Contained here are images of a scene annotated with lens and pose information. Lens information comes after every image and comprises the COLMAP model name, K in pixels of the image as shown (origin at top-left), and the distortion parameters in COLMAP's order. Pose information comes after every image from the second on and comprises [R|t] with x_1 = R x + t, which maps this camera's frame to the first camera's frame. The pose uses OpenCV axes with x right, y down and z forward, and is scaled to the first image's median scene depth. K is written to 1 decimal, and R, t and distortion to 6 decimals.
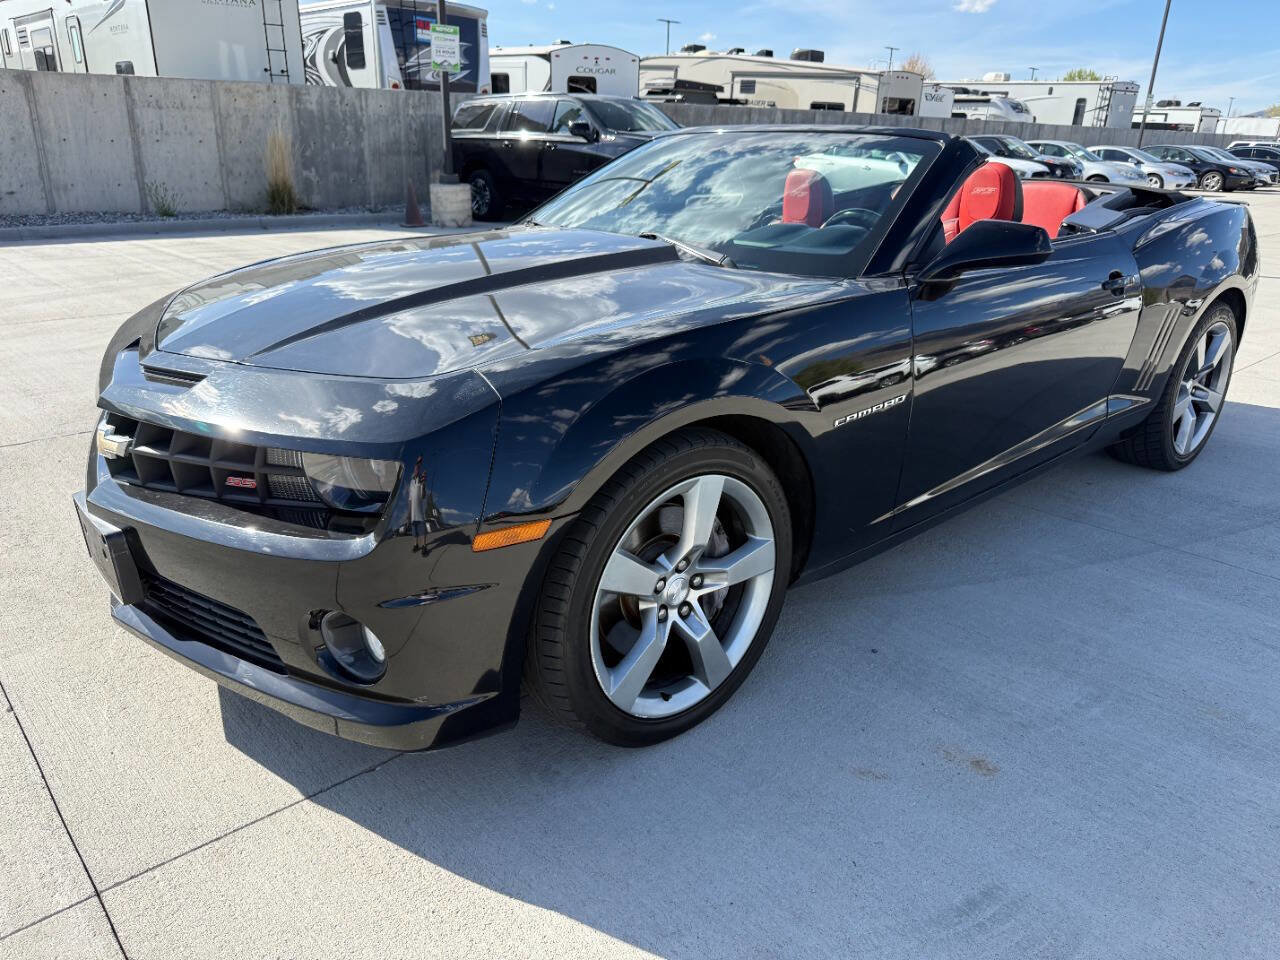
lens RADIAL K [[957.5, 0, 640.7], [0, 957.5, 482.5], [0, 0, 1]] dist [0.005014, -0.011215]
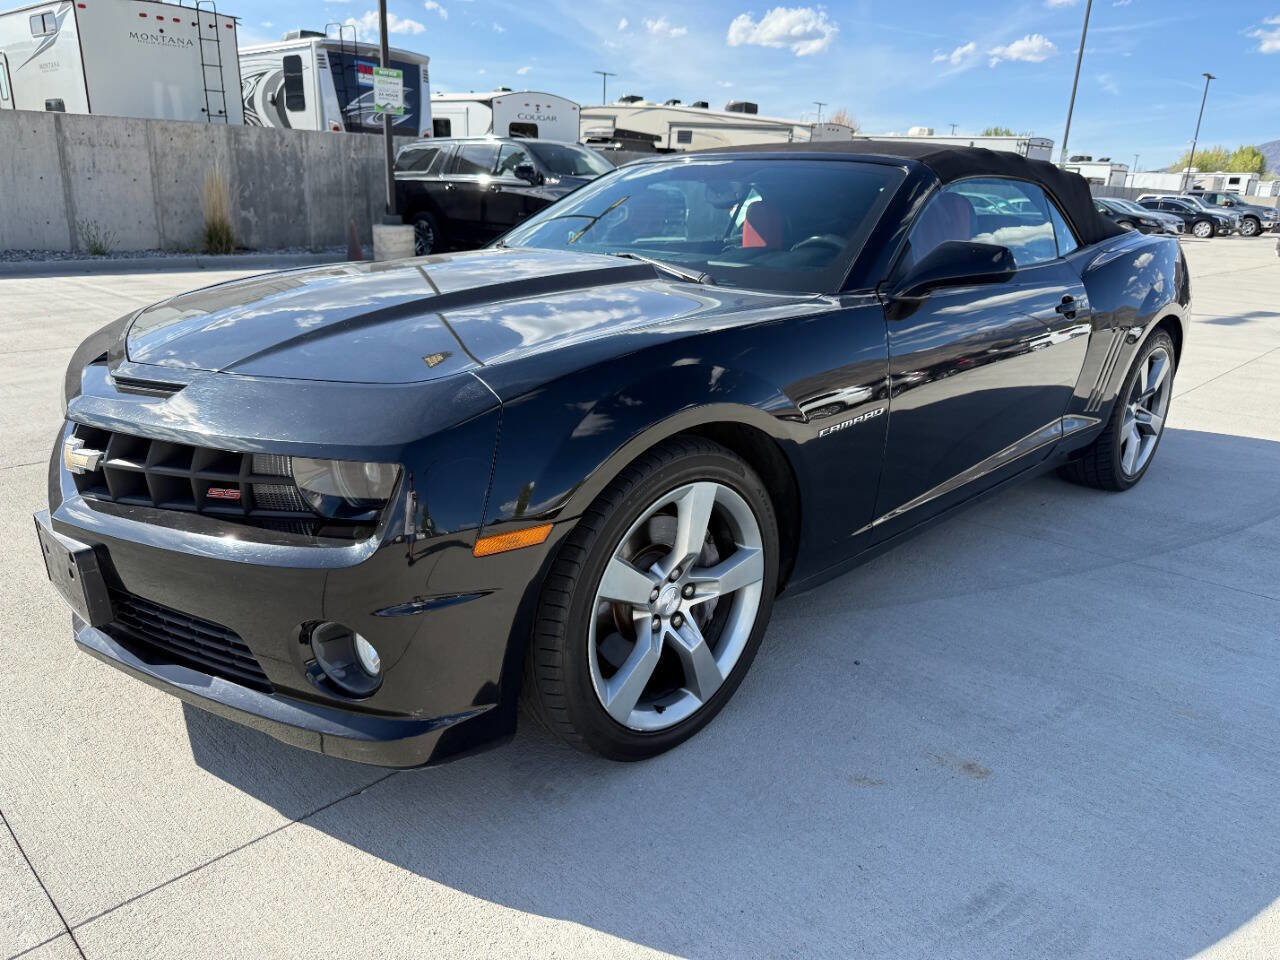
lens RADIAL K [[957.5, 0, 647.6], [0, 957.5, 480.5], [0, 0, 1]] dist [0.005014, -0.011215]
pose [[0.997370, -0.010477, 0.071721, -0.033261], [0.013979, 0.998726, -0.048496, 0.022025], [-0.071122, 0.049371, 0.996245, 0.003487]]
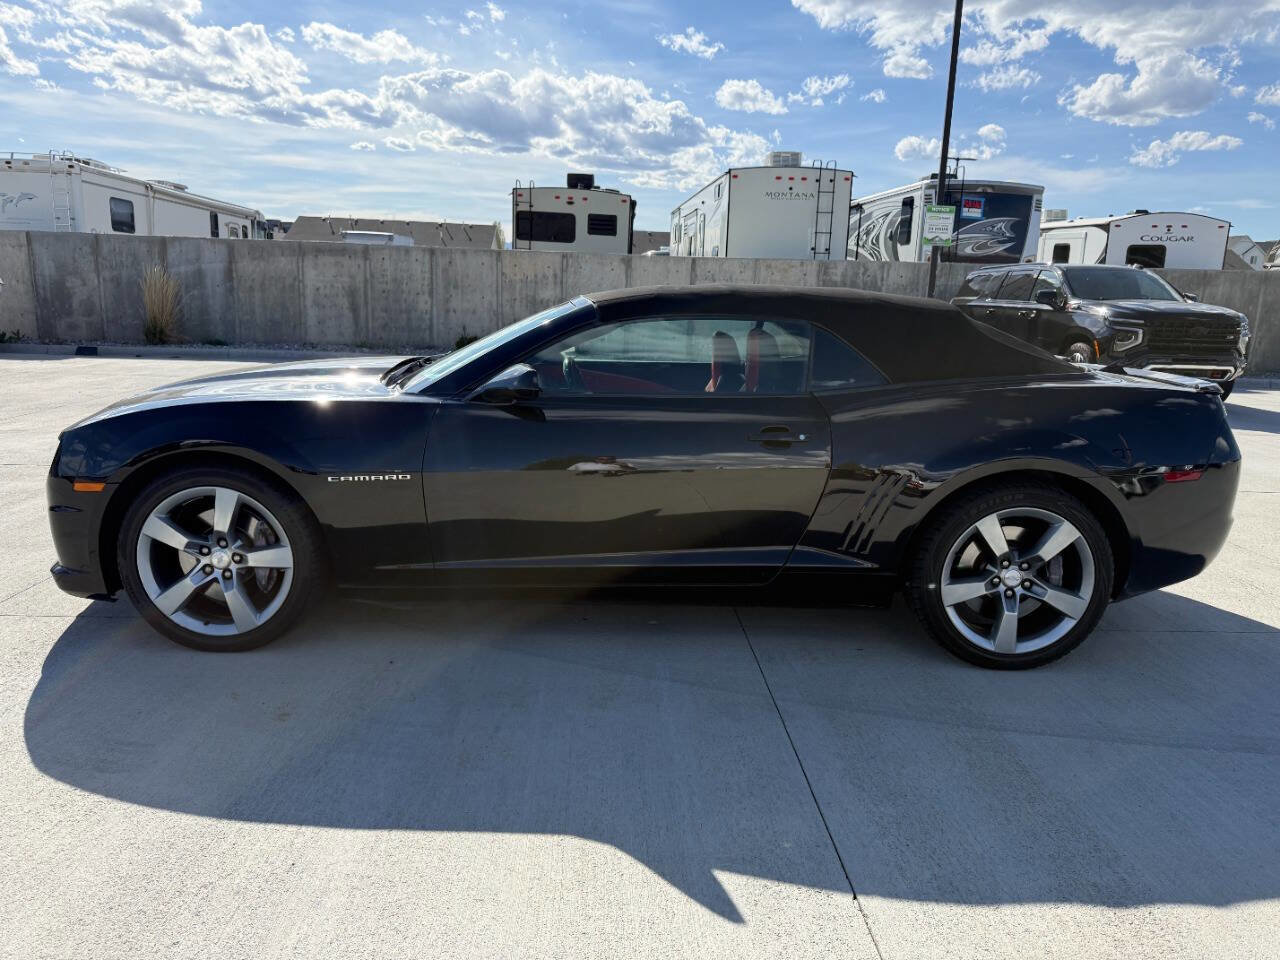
lens RADIAL K [[957.5, 0, 628.3], [0, 957.5, 478.1], [0, 0, 1]] dist [0.005014, -0.011215]
pose [[0.742908, 0.128451, -0.656953, 0.985923], [-0.236002, 0.968659, -0.077482, -0.036842], [0.626411, 0.212604, 0.749939, 0.102478]]
